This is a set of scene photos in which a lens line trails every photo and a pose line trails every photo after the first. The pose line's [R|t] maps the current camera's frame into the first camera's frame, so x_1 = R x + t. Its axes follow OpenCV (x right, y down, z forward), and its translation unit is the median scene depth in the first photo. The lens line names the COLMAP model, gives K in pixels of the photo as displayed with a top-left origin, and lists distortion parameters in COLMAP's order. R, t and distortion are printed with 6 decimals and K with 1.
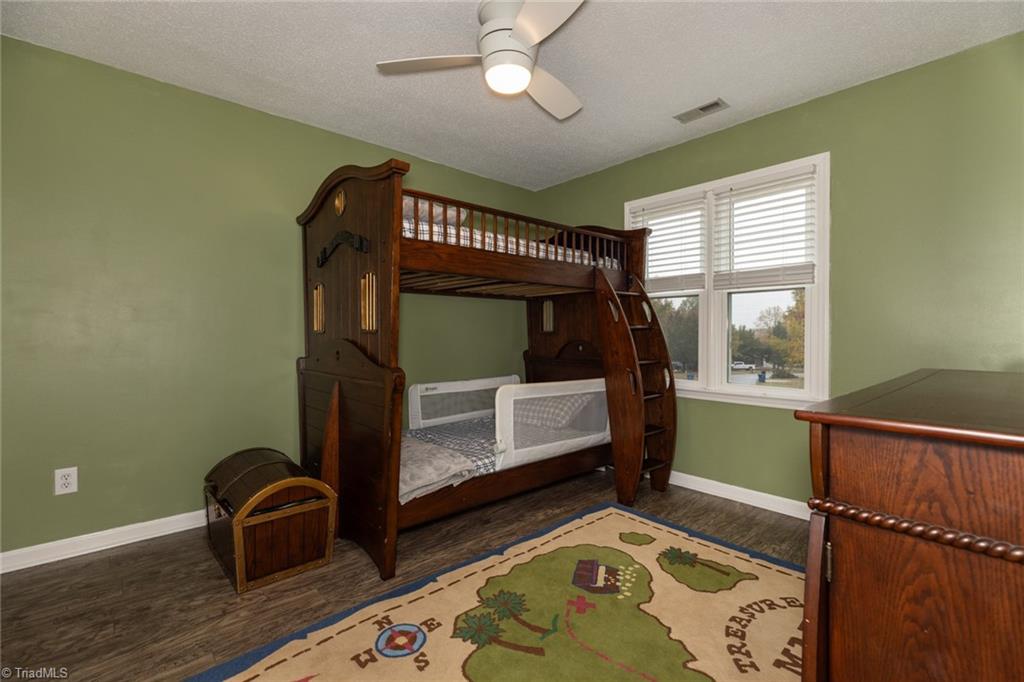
lens RADIAL K [[459.7, 0, 516.2], [0, 459.7, 340.7], [0, 0, 1]] dist [0.004813, -0.000174]
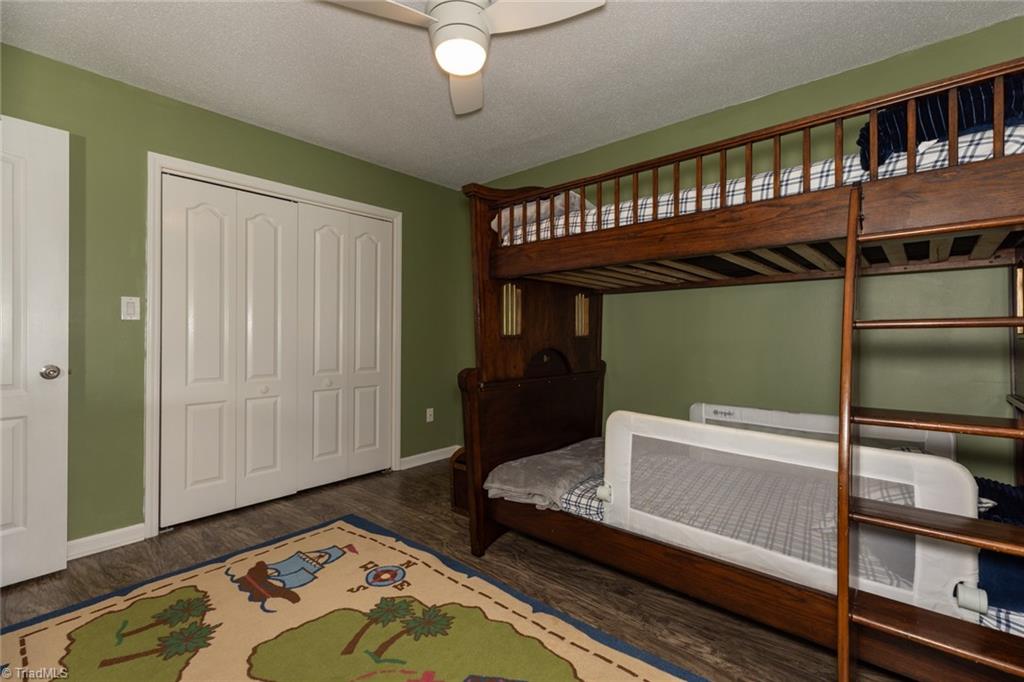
lens RADIAL K [[459.7, 0, 512.1], [0, 459.7, 339.1], [0, 0, 1]] dist [0.004813, -0.000174]
pose [[0.110634, 0.004632, -0.993850, 0.753510], [-0.020138, 0.999794, 0.002418, -0.014678], [0.993657, 0.019747, 0.110704, 0.848006]]
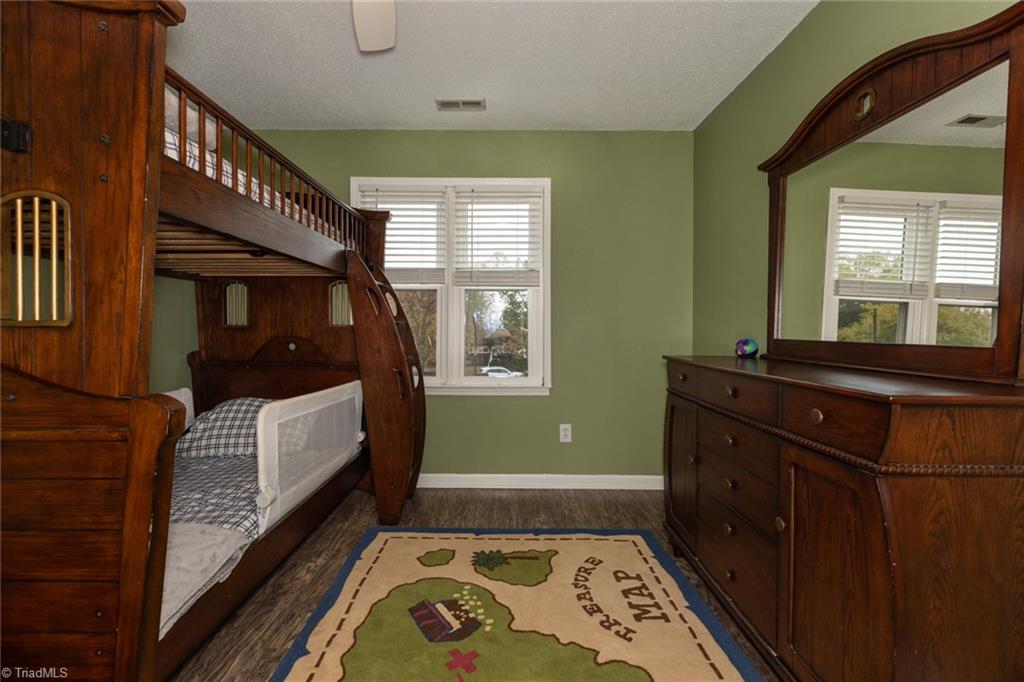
lens RADIAL K [[459.7, 0, 505.4], [0, 459.7, 337.0], [0, 0, 1]] dist [0.004813, -0.000174]
pose [[0.669336, -0.010419, 0.742887, -0.331951], [0.006621, 0.999946, 0.008059, -0.007373], [-0.742931, -0.000476, 0.669368, 0.319020]]
